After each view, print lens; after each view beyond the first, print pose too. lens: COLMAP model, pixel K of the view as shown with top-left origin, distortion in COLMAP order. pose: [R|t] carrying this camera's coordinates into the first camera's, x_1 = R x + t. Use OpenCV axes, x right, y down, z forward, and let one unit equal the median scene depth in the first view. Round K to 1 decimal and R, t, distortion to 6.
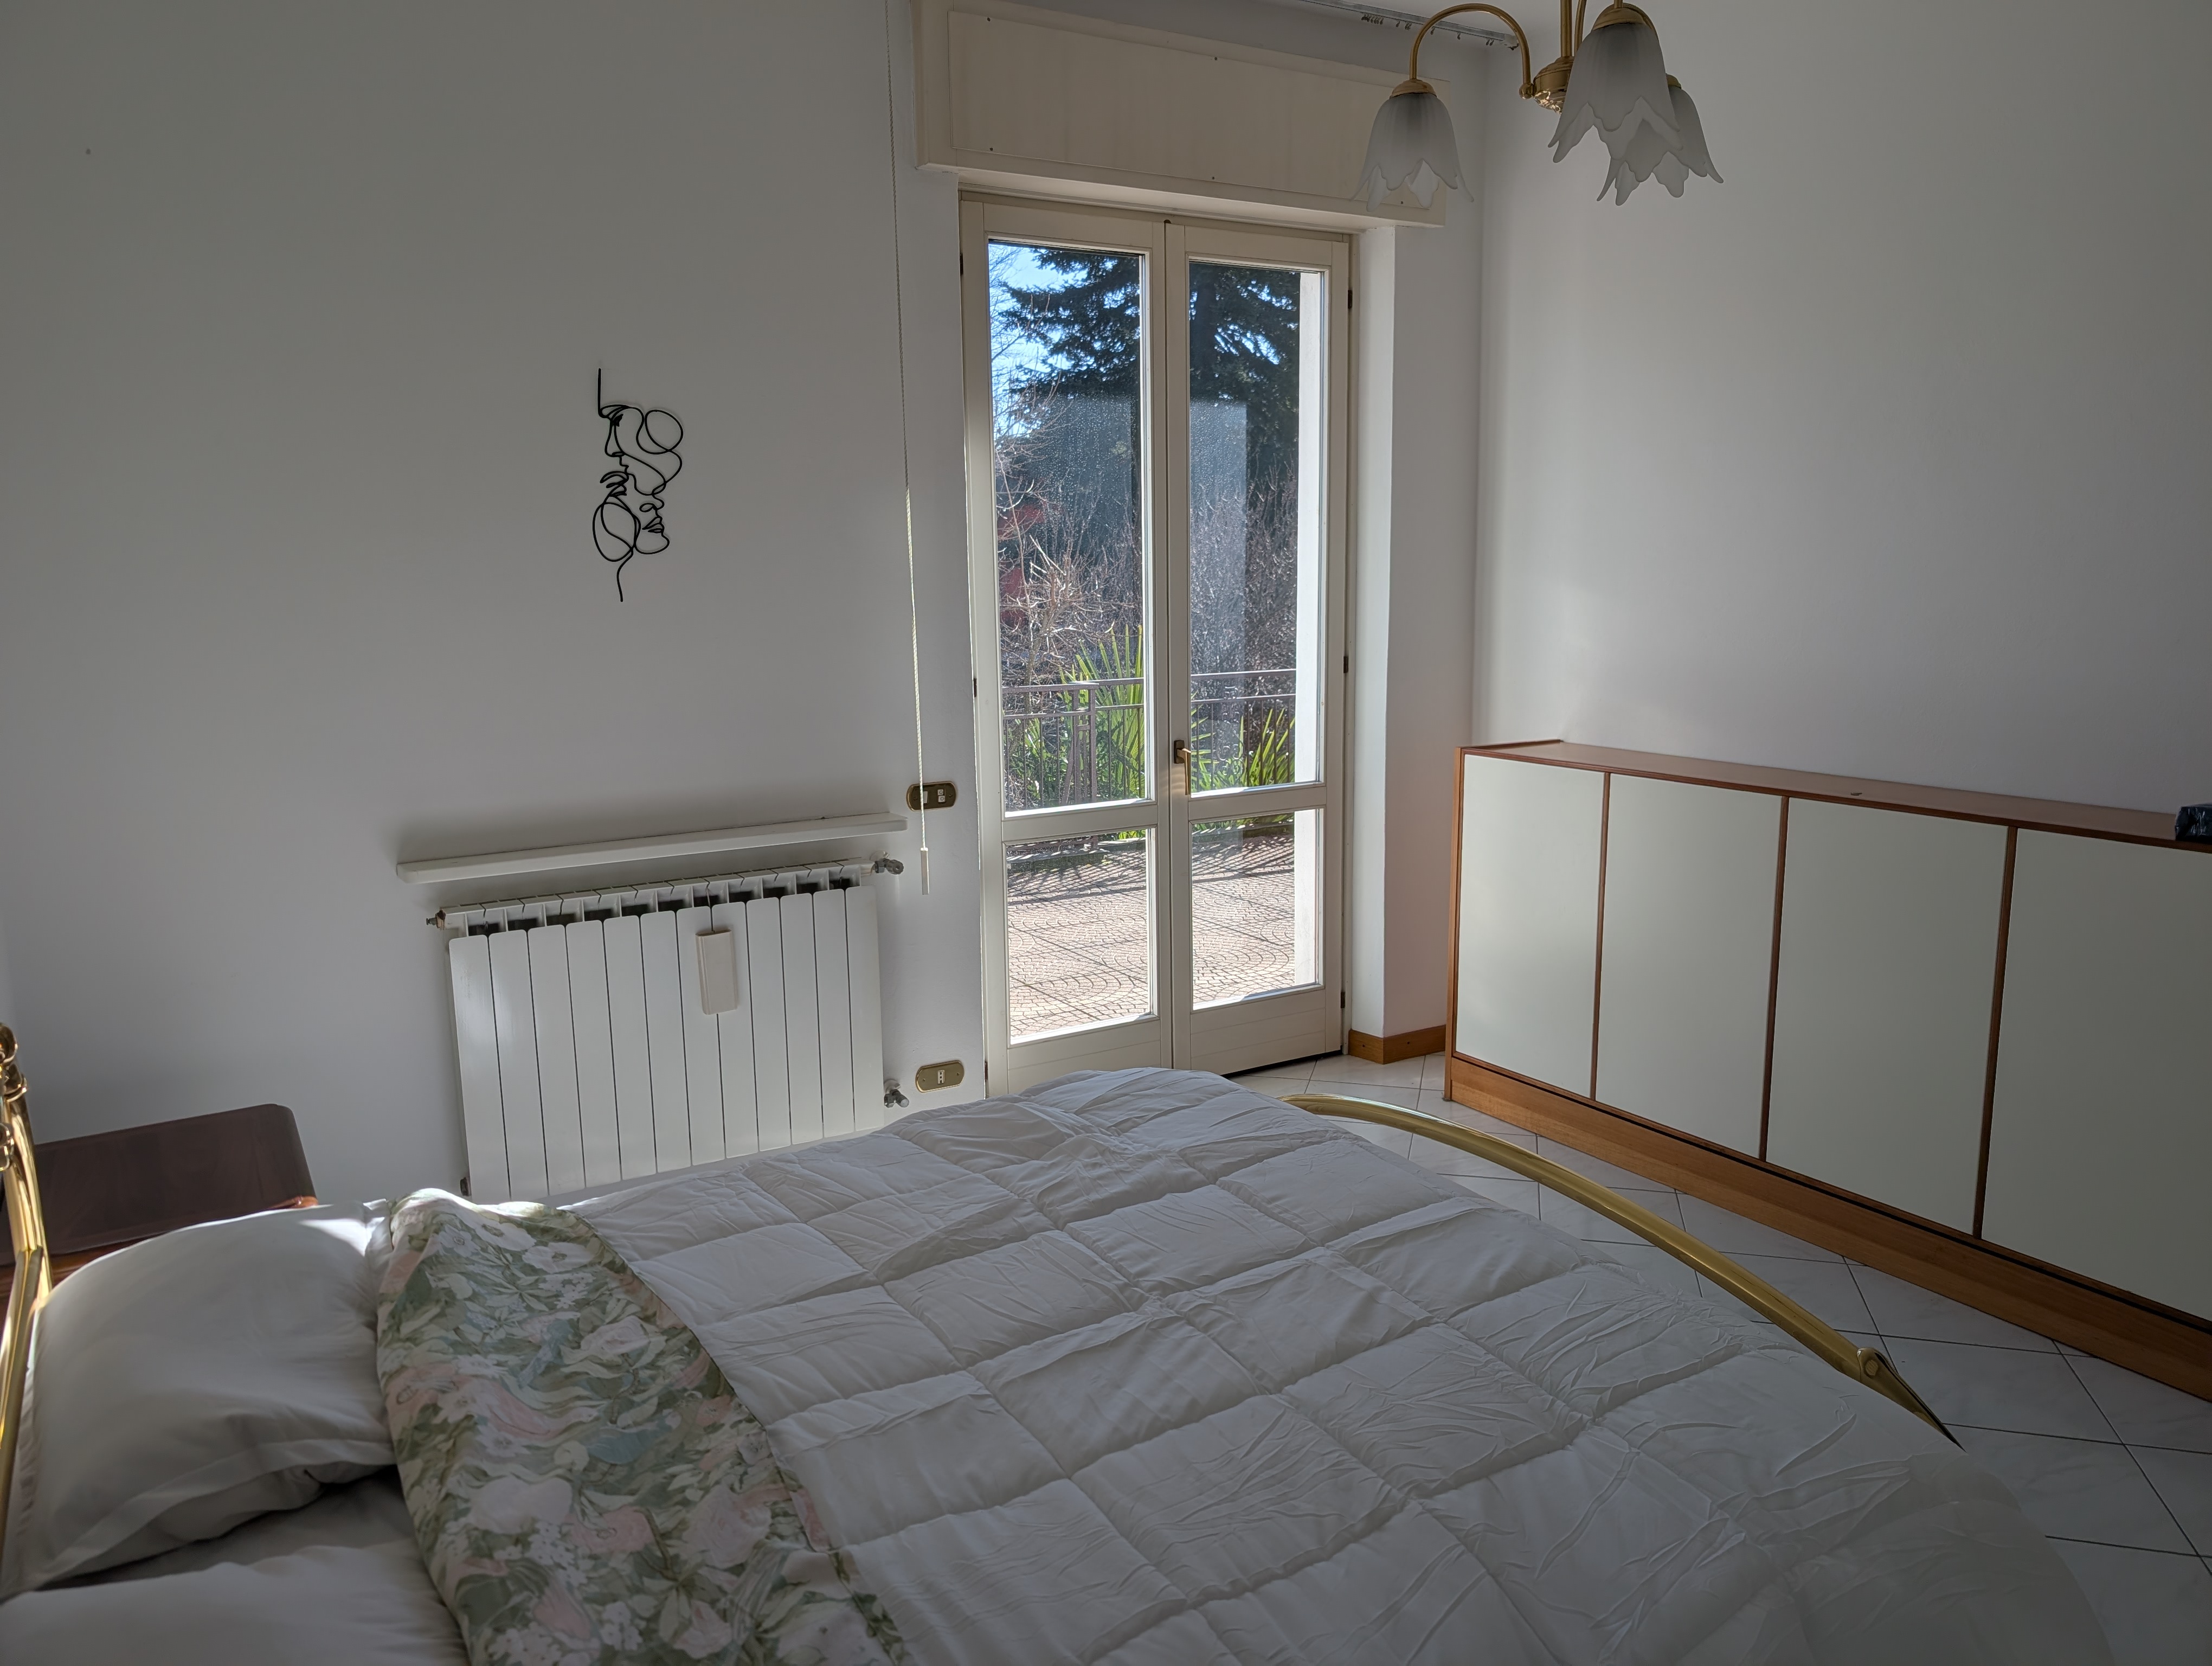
lens RADIAL K [[1581.7, 0, 1114.7], [0, 1581.7, 831.6], [0, 0, 1]] dist [0.030074, -0.025685]
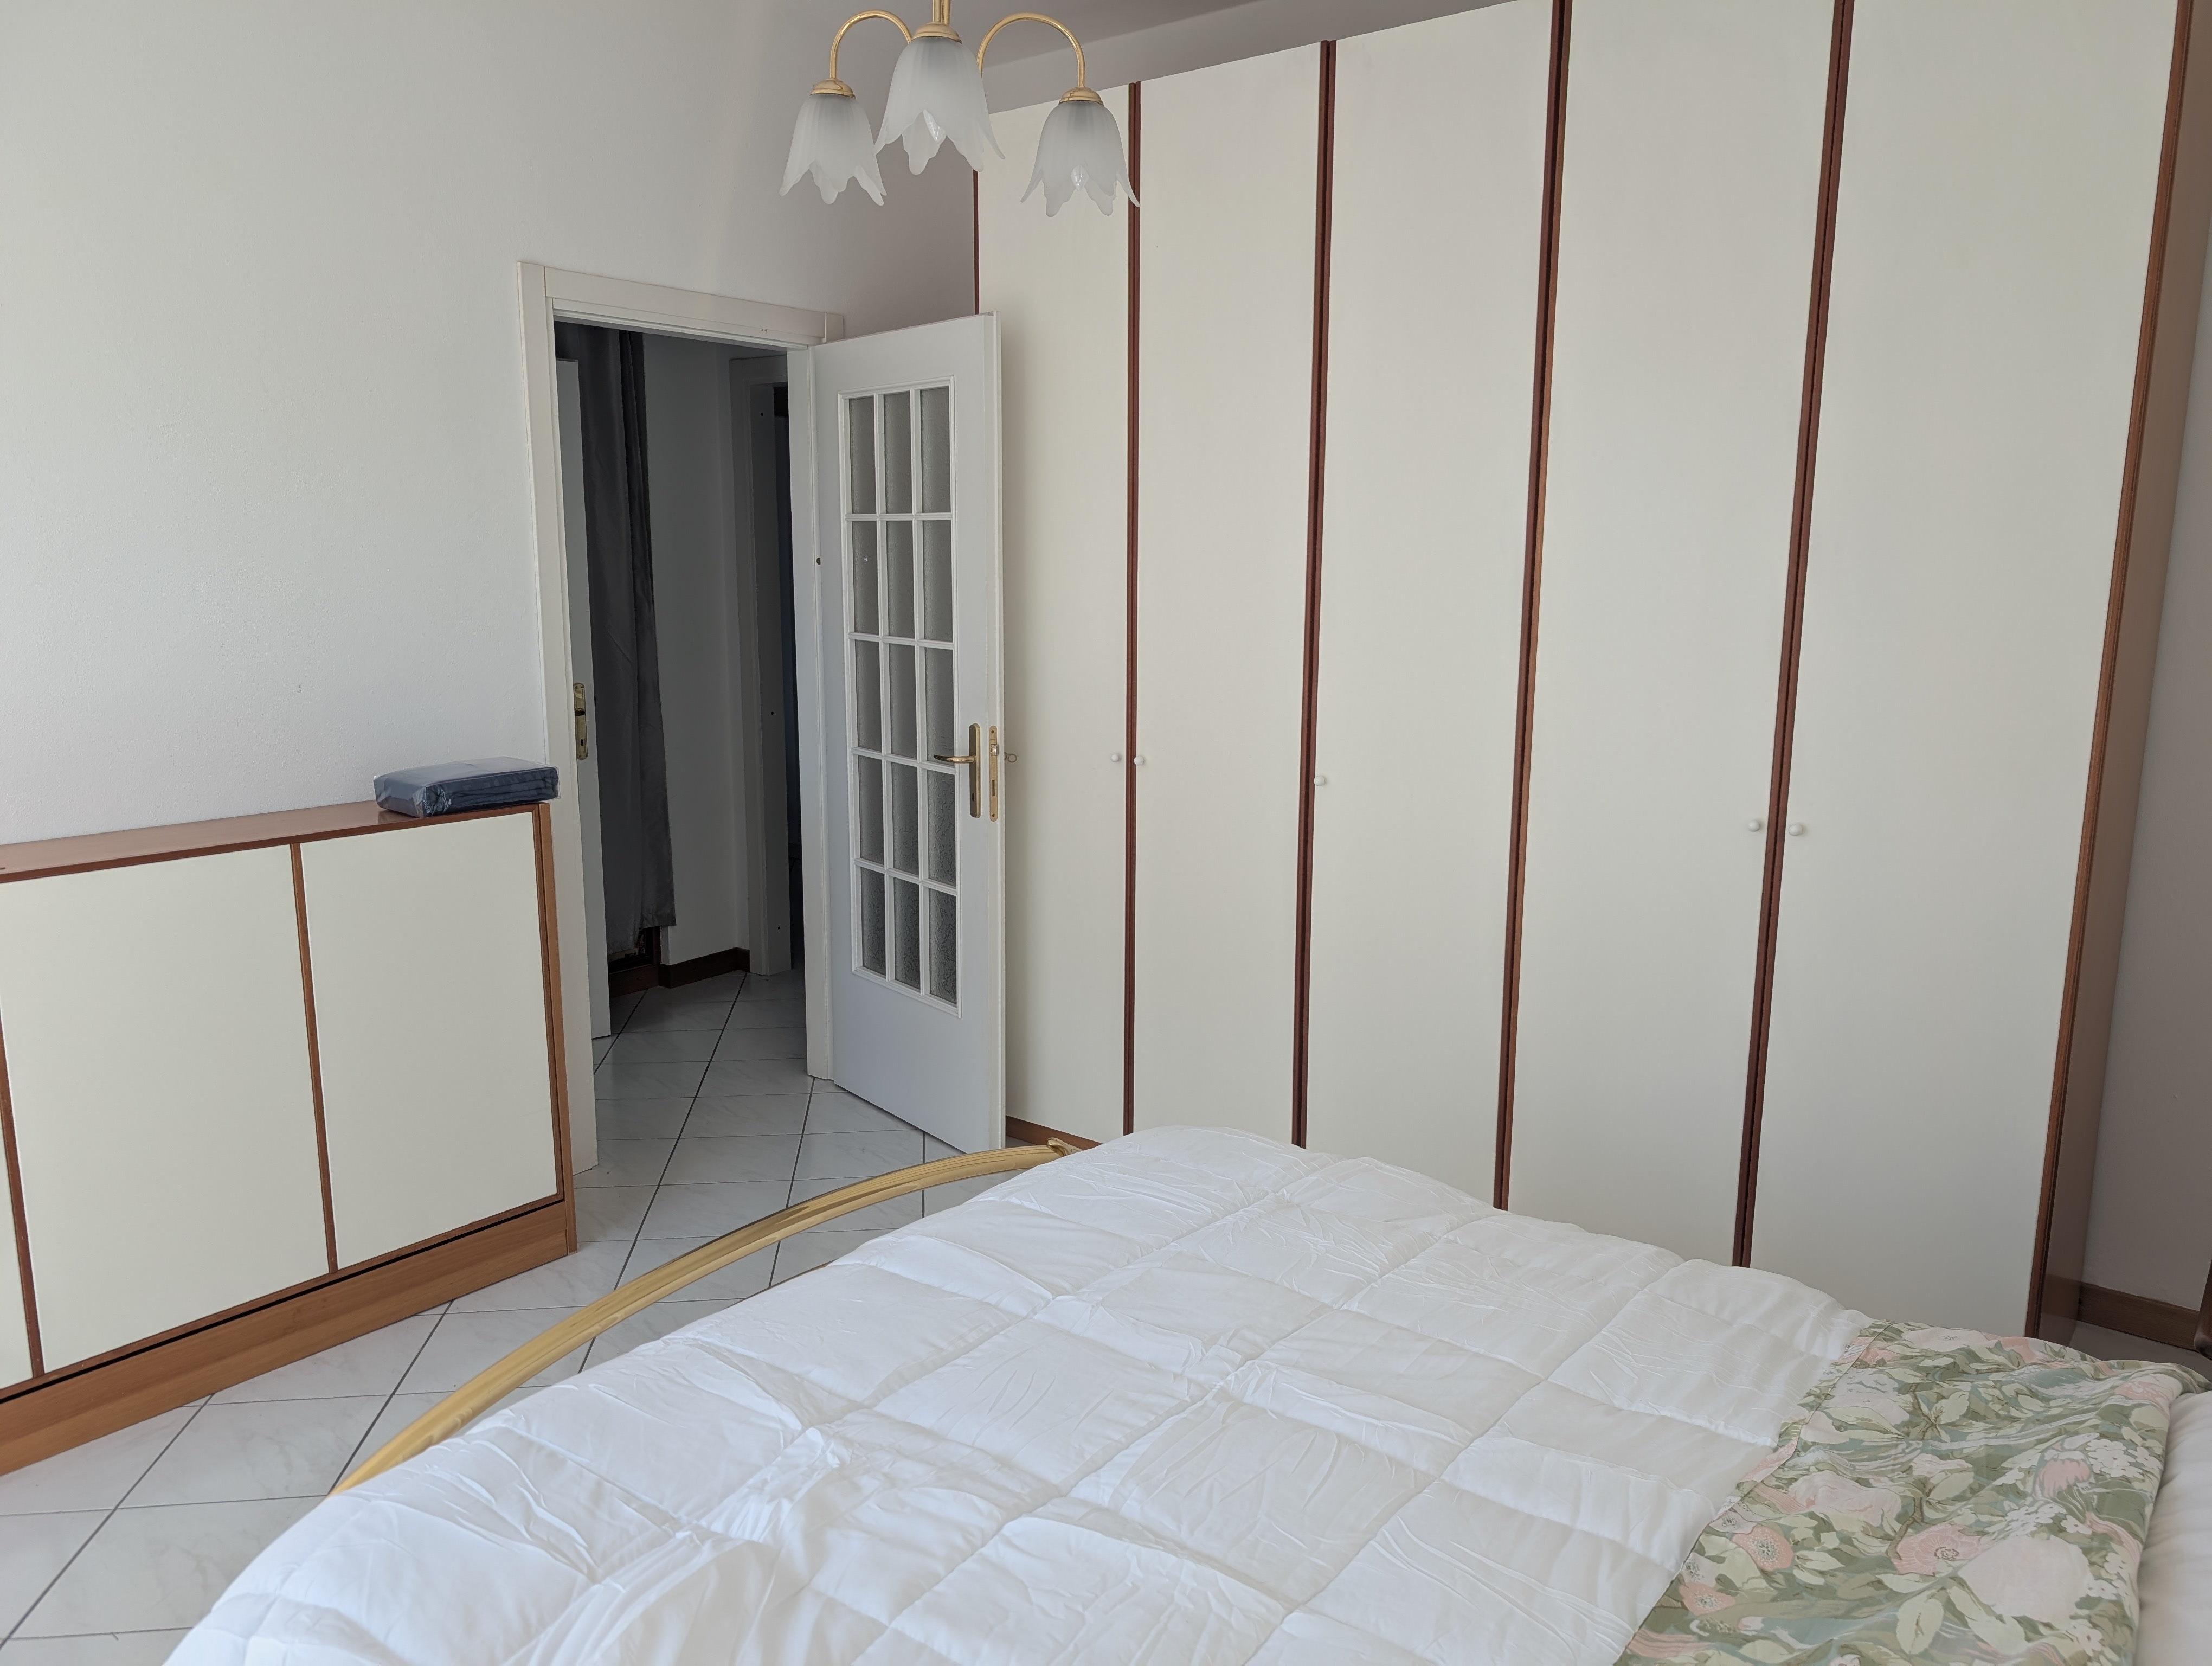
lens RADIAL K [[1581.7, 0, 1126.3], [0, 1581.7, 835.4], [0, 0, 1]] dist [0.030074, -0.025685]
pose [[-0.362294, -0.149564, 0.919986, -0.438896], [0.154254, 0.963809, 0.217434, -0.123024], [-0.919211, 0.220686, -0.326111, 0.762042]]
